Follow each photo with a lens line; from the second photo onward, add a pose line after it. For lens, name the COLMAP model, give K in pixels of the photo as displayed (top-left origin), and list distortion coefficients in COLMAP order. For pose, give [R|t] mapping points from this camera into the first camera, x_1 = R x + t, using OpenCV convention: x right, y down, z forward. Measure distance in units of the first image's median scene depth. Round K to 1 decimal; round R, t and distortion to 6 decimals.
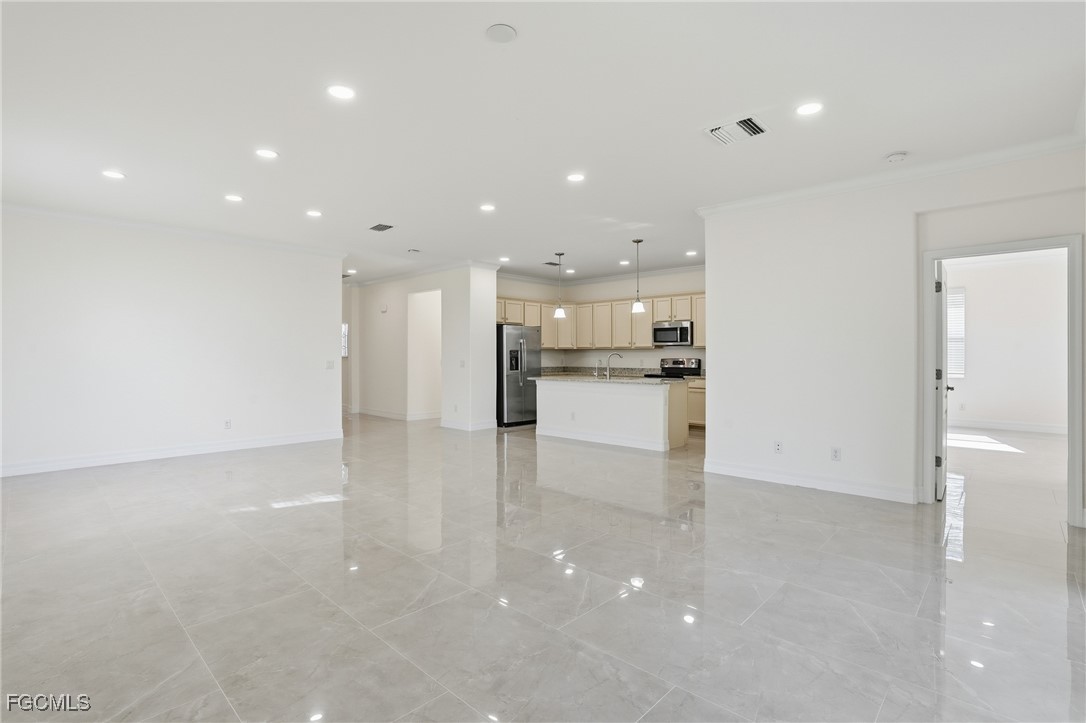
lens RADIAL K [[502.4, 0, 539.9], [0, 502.4, 360.0], [0, 0, 1]] dist [-0.036746, 0.001074]
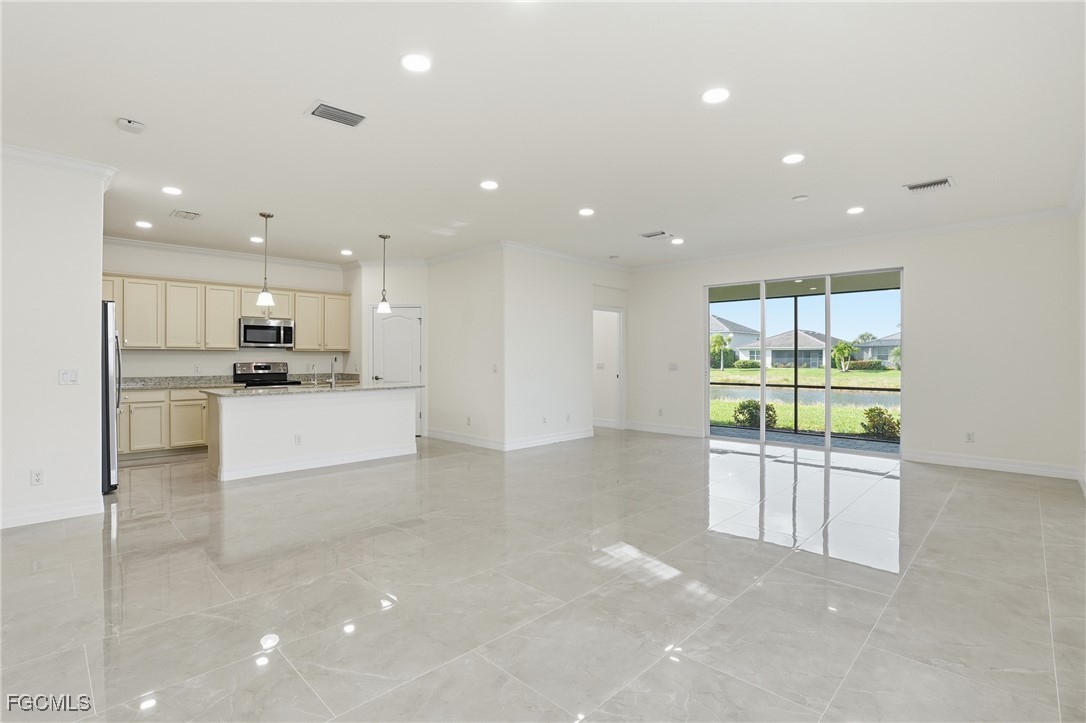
lens RADIAL K [[502.4, 0, 539.9], [0, 502.4, 360.0], [0, 0, 1]] dist [-0.036746, 0.001074]
pose [[0.056137, -0.006253, 0.998404, -0.545112], [0.010397, 0.999930, 0.005678, -0.007322], [-0.998369, 0.010062, 0.056198, 0.497293]]
